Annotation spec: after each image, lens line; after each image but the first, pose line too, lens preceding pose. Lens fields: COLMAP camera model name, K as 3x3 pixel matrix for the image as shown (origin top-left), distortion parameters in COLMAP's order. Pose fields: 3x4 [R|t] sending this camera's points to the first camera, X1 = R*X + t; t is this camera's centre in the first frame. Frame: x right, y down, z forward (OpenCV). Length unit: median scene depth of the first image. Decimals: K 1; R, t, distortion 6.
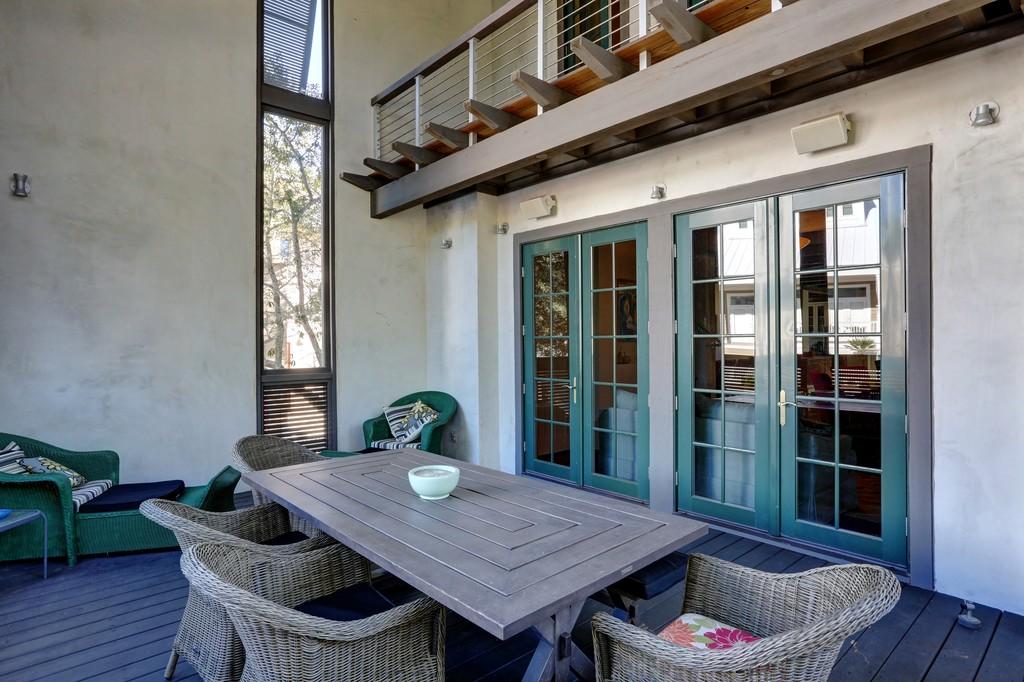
lens RADIAL K [[536.6, 0, 515.1], [0, 536.6, 337.3], [0, 0, 1]] dist [-0.004043, -0.000059]
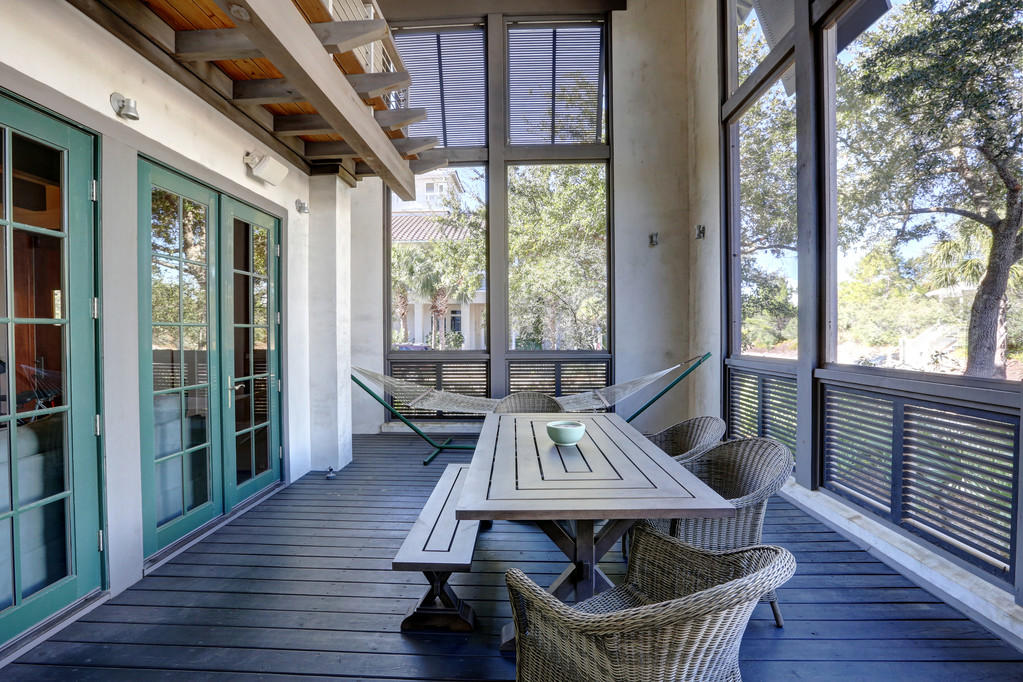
lens RADIAL K [[462.3, 0, 513.3], [0, 462.3, 338.0], [0, 0, 1]] dist [-0.019902, 0.000862]
pose [[-0.719740, 0.004277, 0.694231, -0.502564], [0.008598, 0.999959, 0.002754, 0.022257], [-0.694191, 0.007951, -0.719747, 1.127643]]
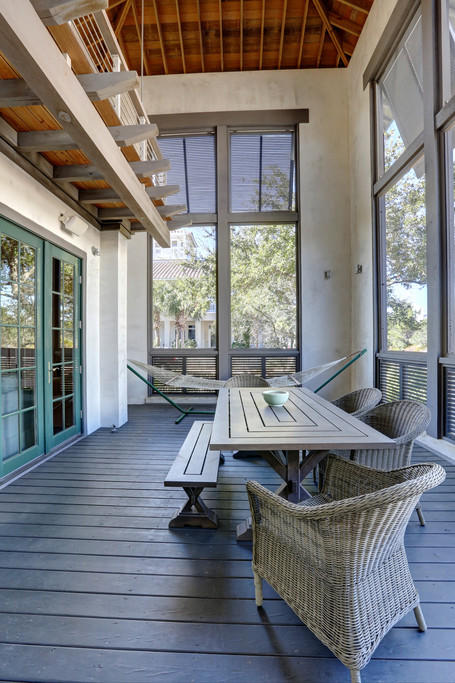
lens RADIAL K [[308.7, 0, 227.5], [0, 308.7, 341.5], [0, 0, 1]] dist [-0.019902, 0.000862]
pose [[-0.717361, 0.011638, 0.696605, -0.484112], [0.008306, 0.999932, -0.008151, 0.044298], [-0.696652, -0.000061, -0.717409, 1.147001]]
